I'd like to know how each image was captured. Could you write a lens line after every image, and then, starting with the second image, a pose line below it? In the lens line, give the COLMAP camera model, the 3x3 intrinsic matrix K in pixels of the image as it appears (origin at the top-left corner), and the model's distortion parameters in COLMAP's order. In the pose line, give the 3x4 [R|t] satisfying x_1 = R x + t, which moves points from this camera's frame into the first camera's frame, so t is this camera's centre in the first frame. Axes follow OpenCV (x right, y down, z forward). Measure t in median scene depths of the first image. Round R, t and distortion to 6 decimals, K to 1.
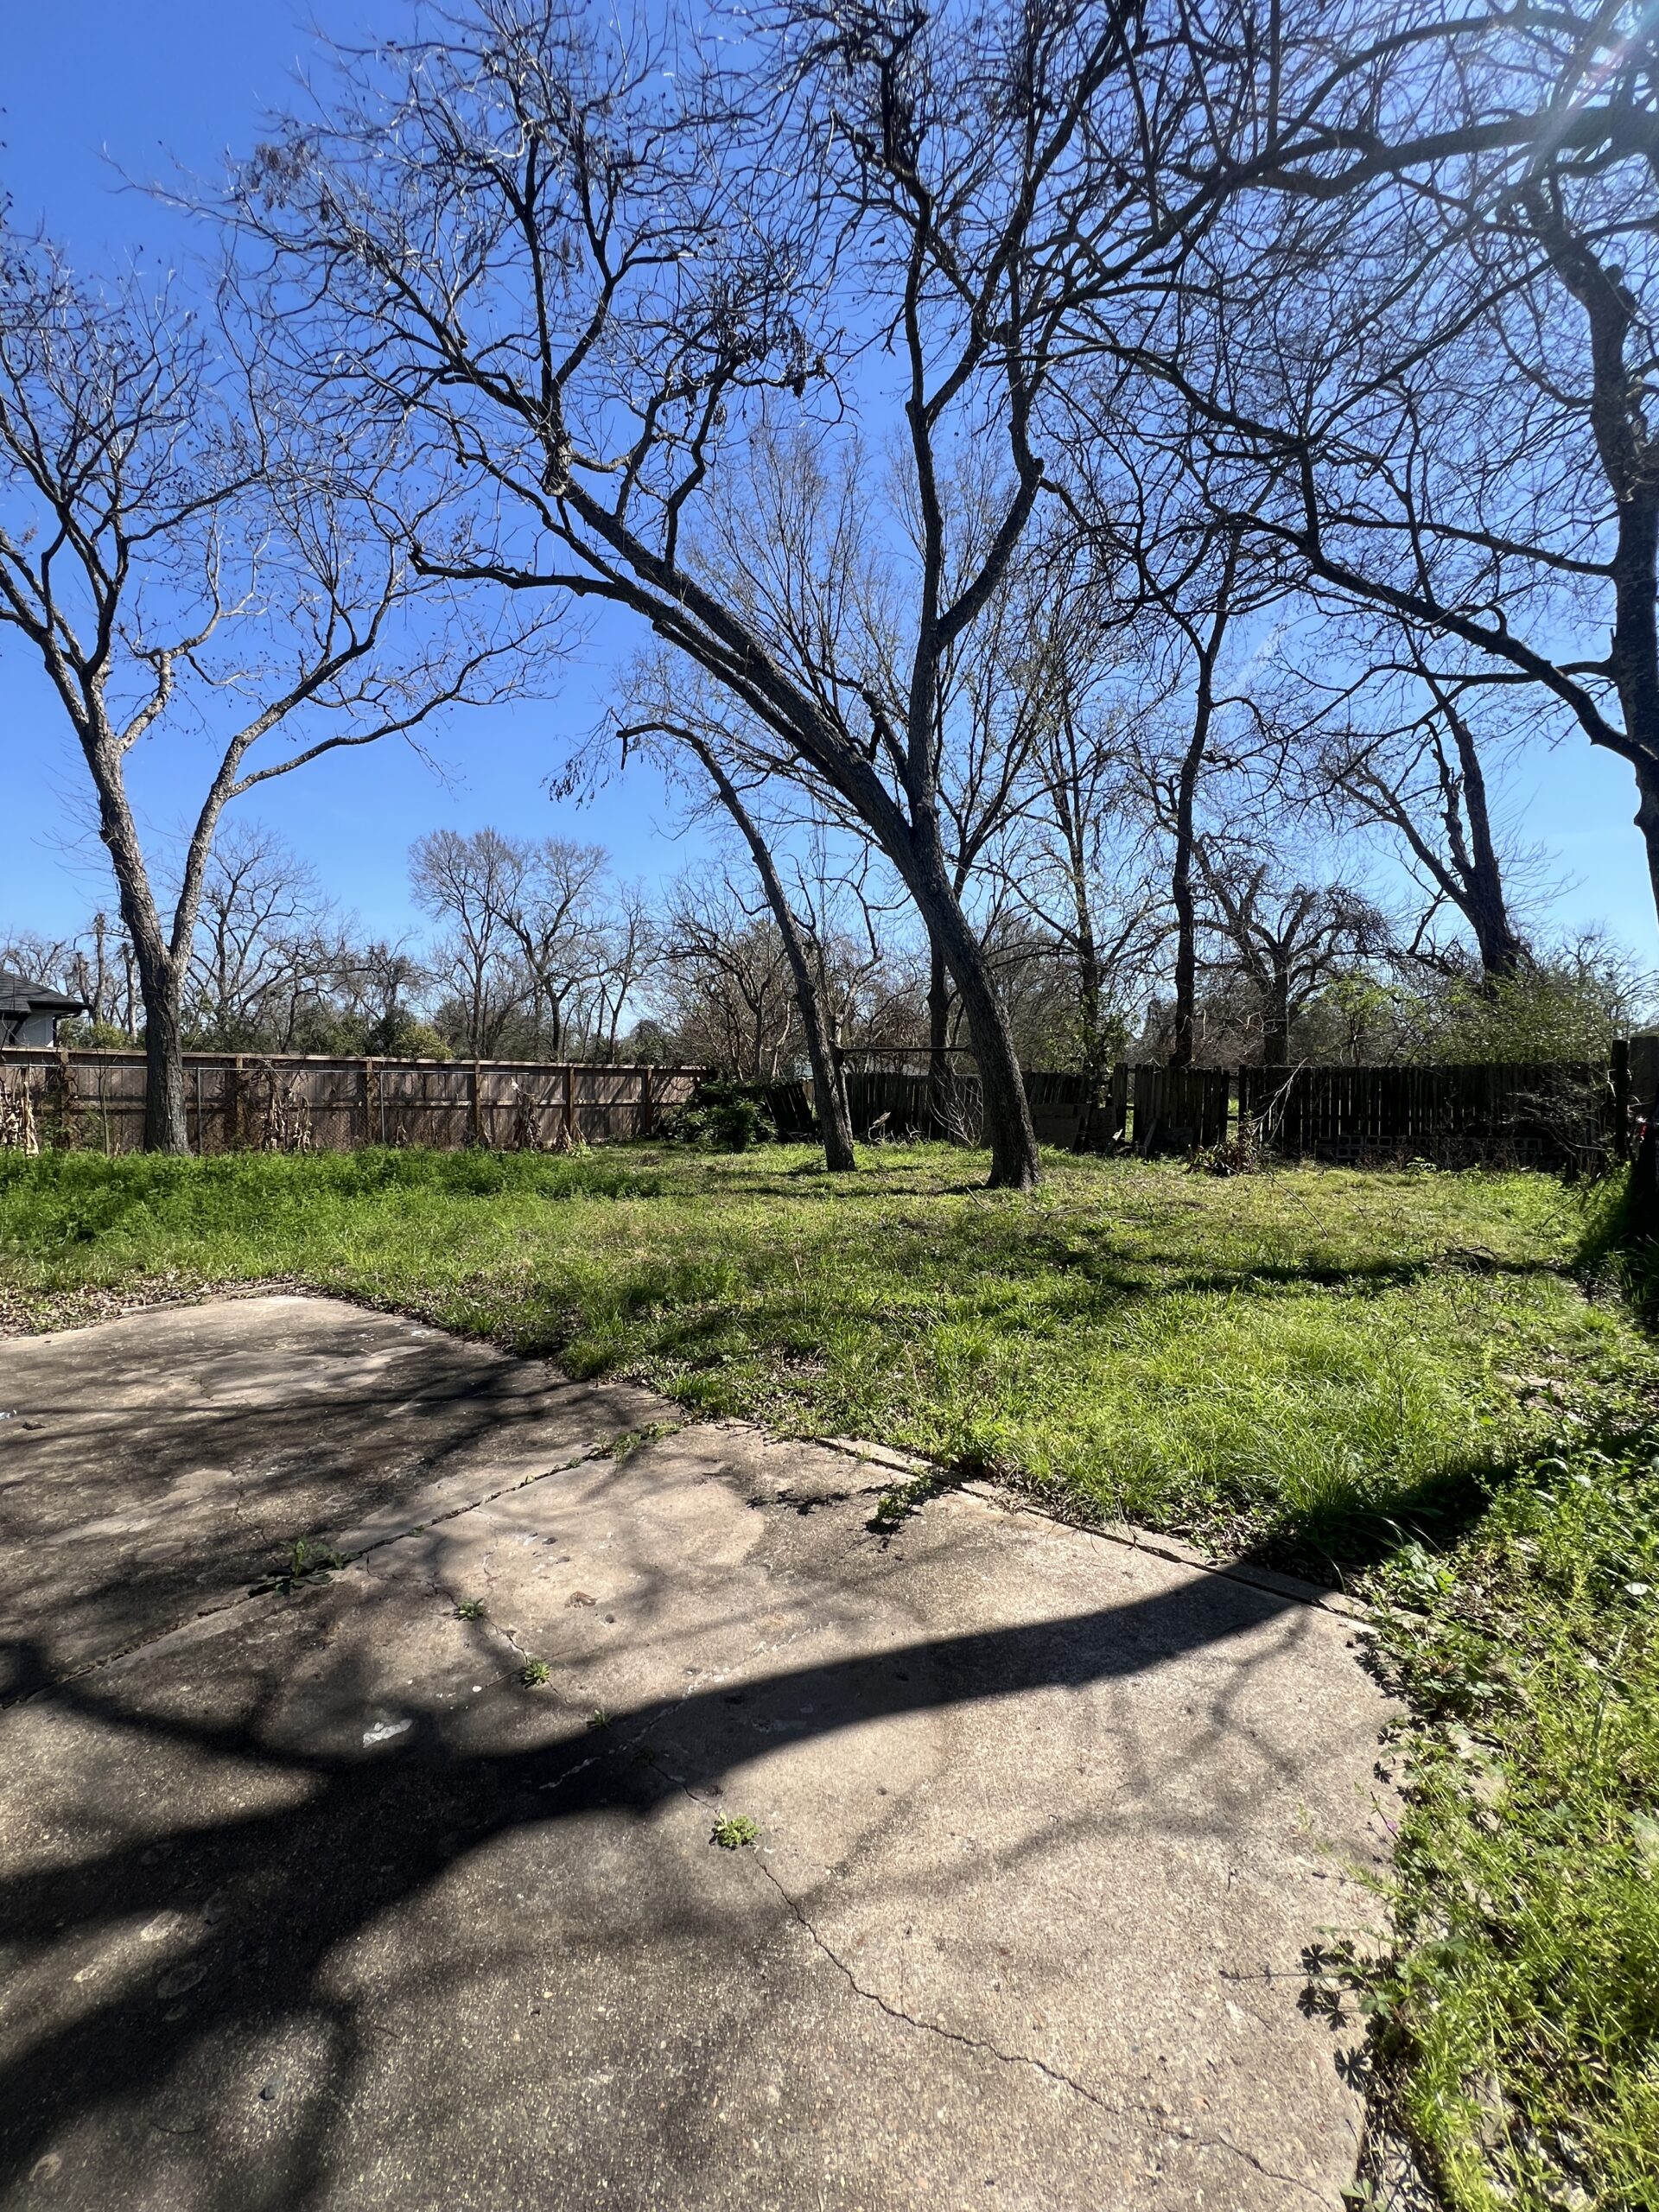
lens RADIAL K [[886.5, 0, 825.3], [0, 886.5, 1099.8], [0, 0, 1]] dist [-0.004976, 0.001331]
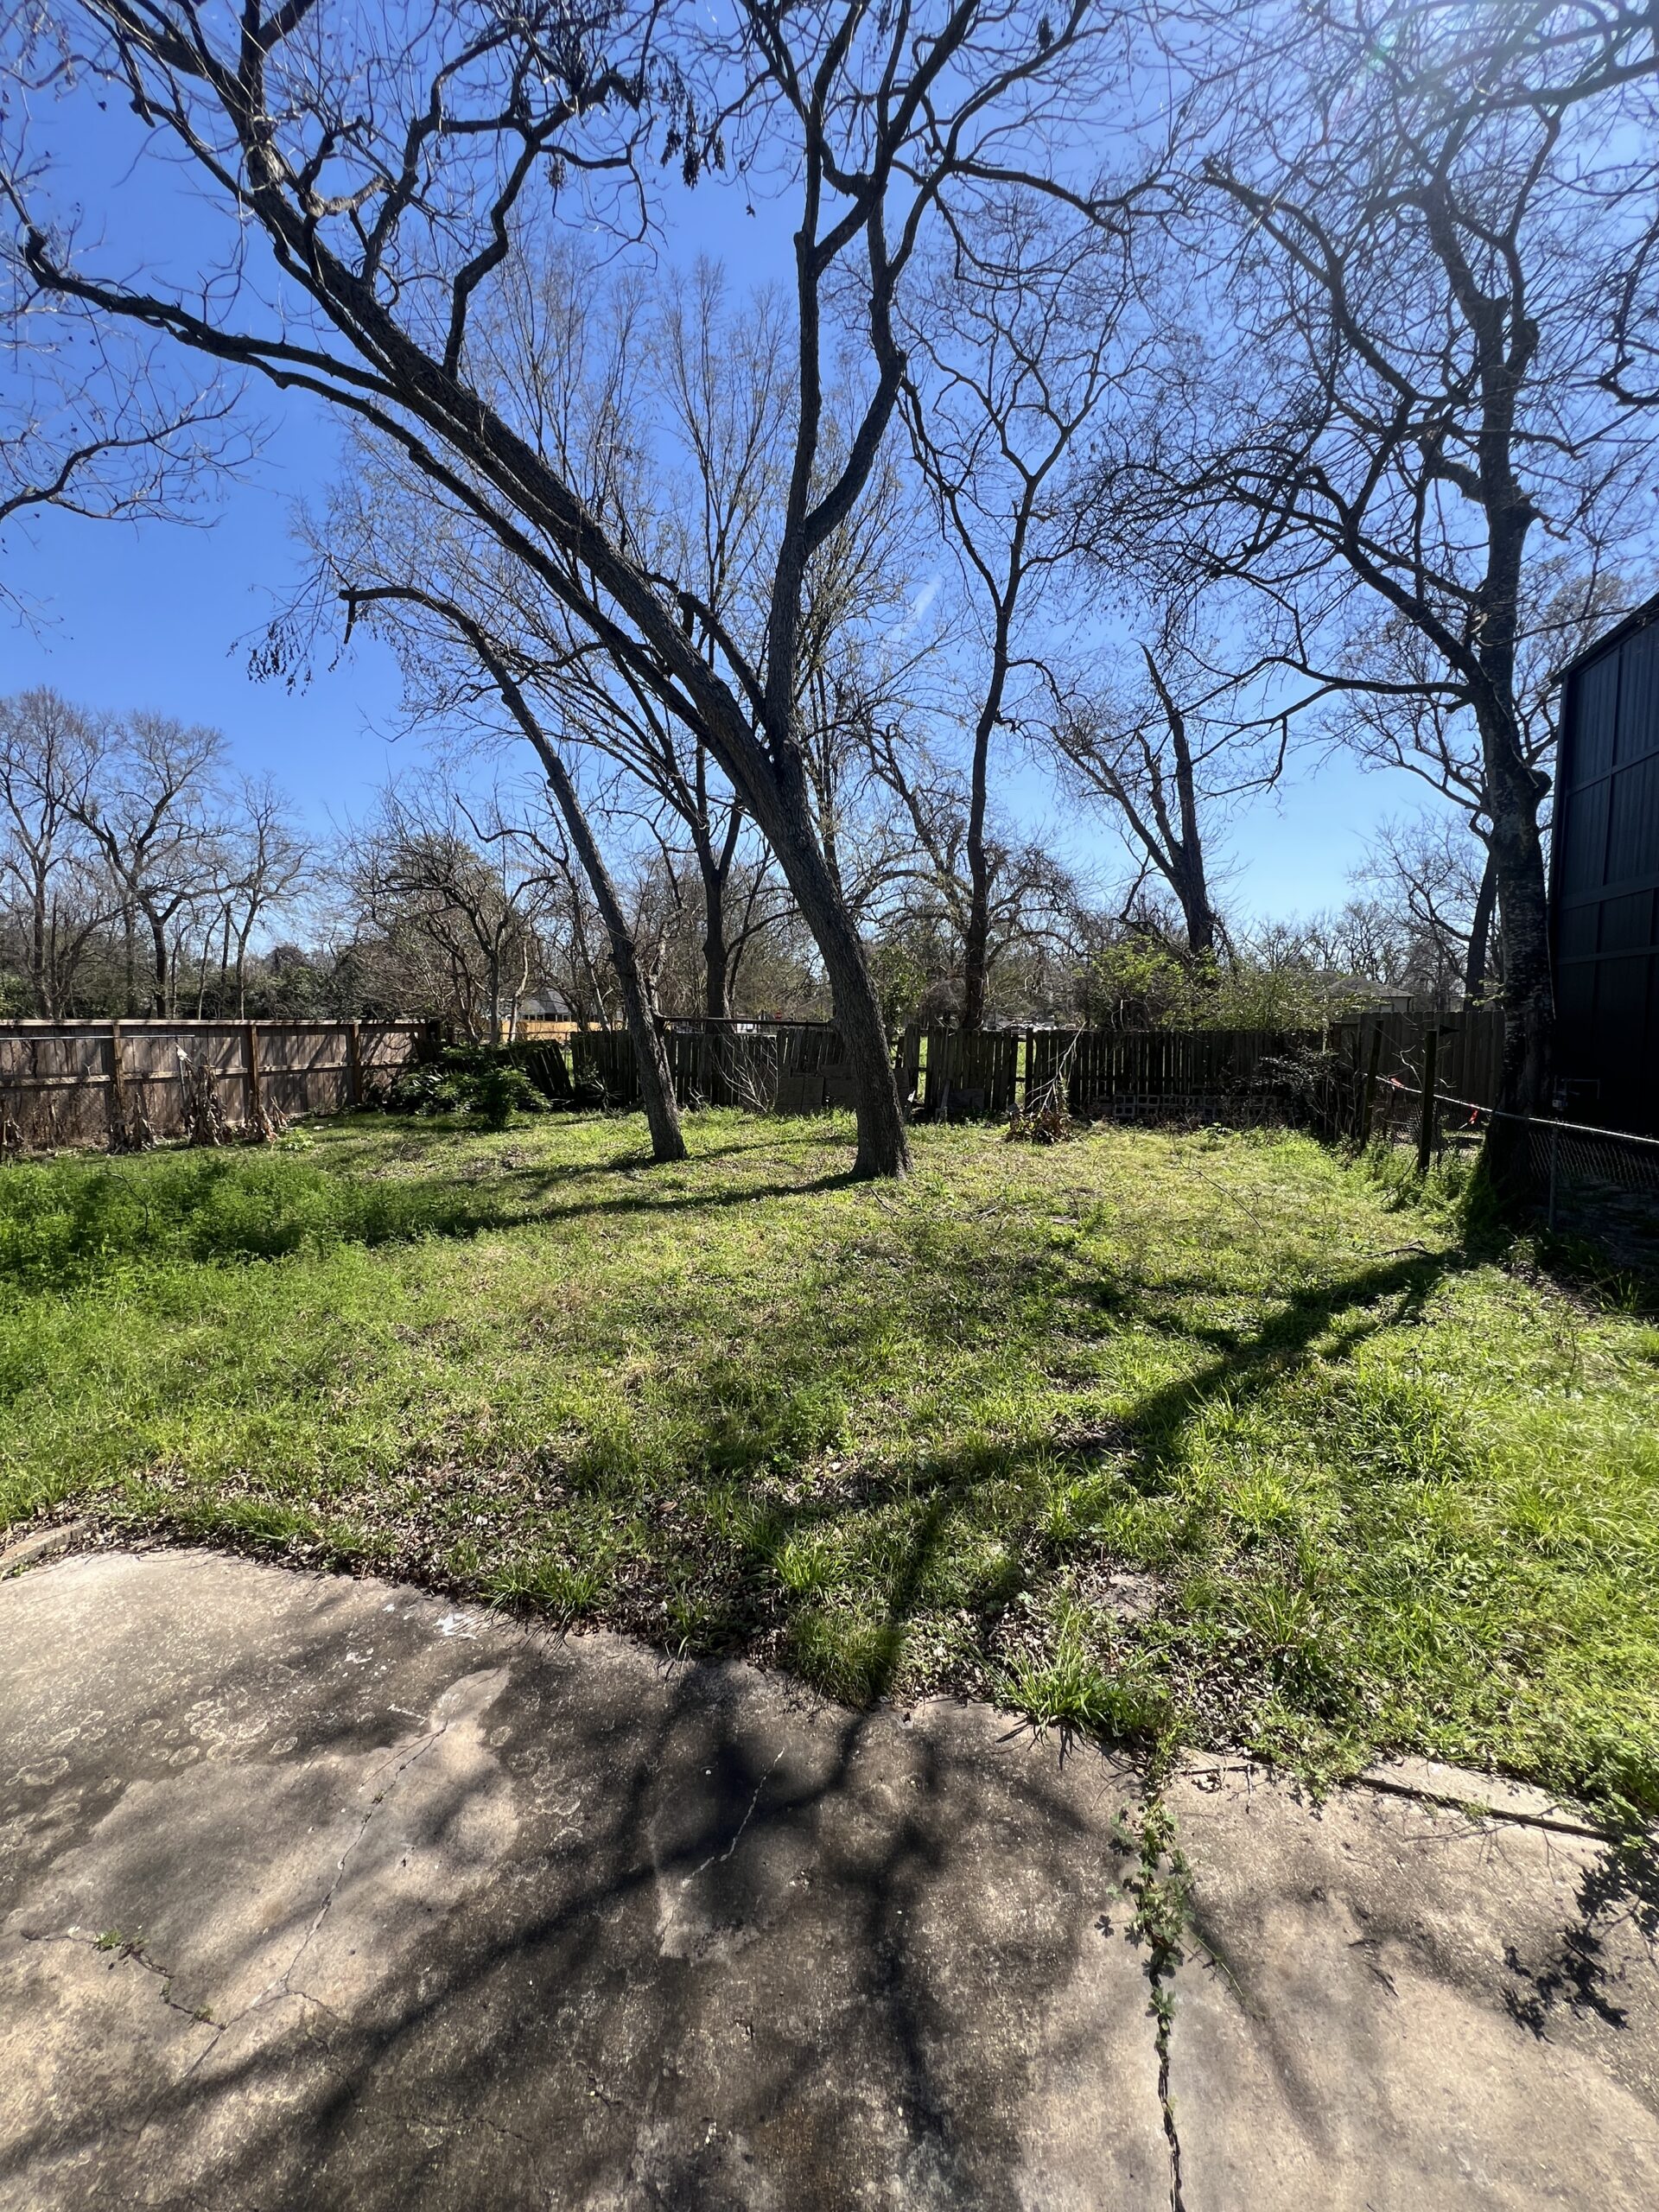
lens RADIAL K [[886.5, 0, 825.3], [0, 886.5, 1099.8], [0, 0, 1]] dist [-0.004976, 0.001331]
pose [[0.933819, -0.033995, 0.356127, -0.106948], [0.006504, 0.996924, 0.078109, -0.032422], [-0.357687, -0.070624, 0.931167, 0.097652]]
